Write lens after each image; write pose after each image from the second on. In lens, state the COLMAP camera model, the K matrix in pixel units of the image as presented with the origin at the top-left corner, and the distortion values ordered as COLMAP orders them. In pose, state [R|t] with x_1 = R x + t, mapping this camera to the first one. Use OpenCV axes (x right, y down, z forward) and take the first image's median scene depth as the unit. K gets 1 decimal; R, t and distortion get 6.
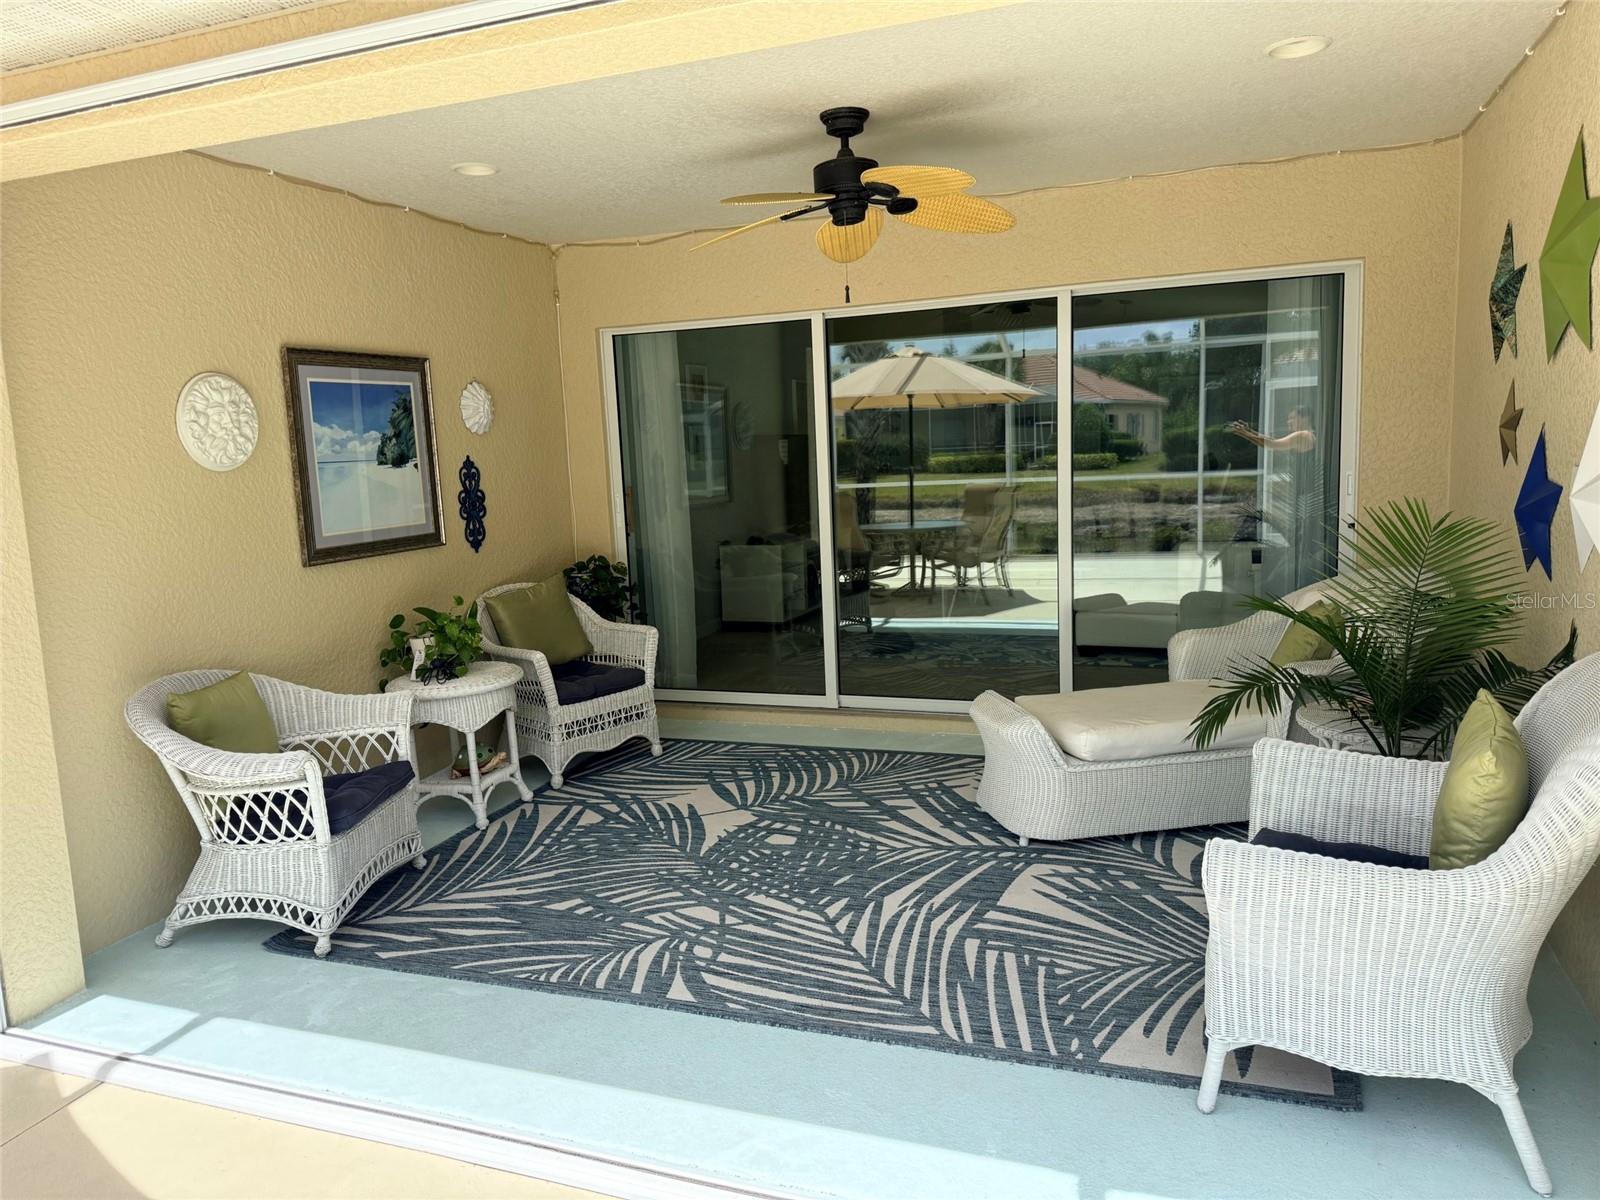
lens RADIAL K [[1141.8, 0, 800.7], [0, 1141.8, 601.9], [0, 0, 1]] dist [0.005588, -0.004756]
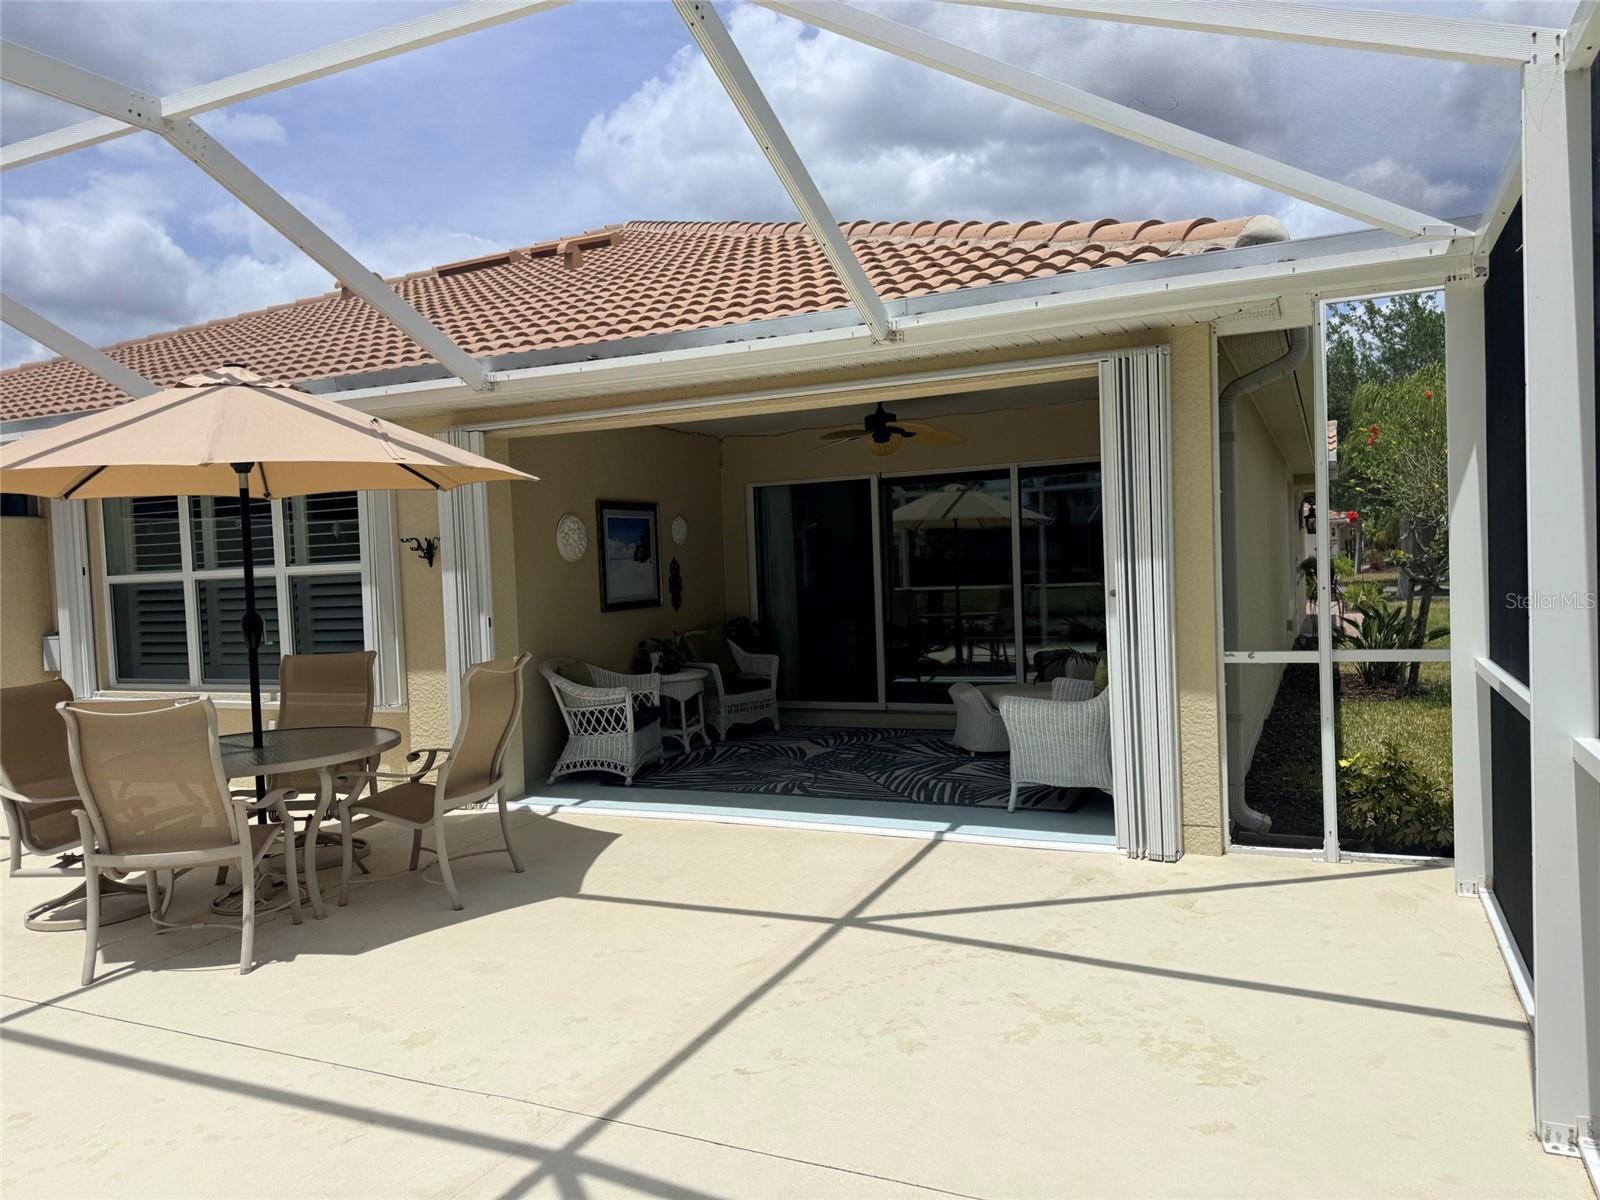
lens RADIAL K [[1141.8, 0, 799.2], [0, 1141.8, 599.0], [0, 0, 1]] dist [0.005588, -0.004756]
pose [[0.996740, 0.005249, -0.080510, 0.050669], [-0.013521, 0.994635, -0.102556, 0.132020], [0.079540, 0.103310, 0.991464, -0.835743]]
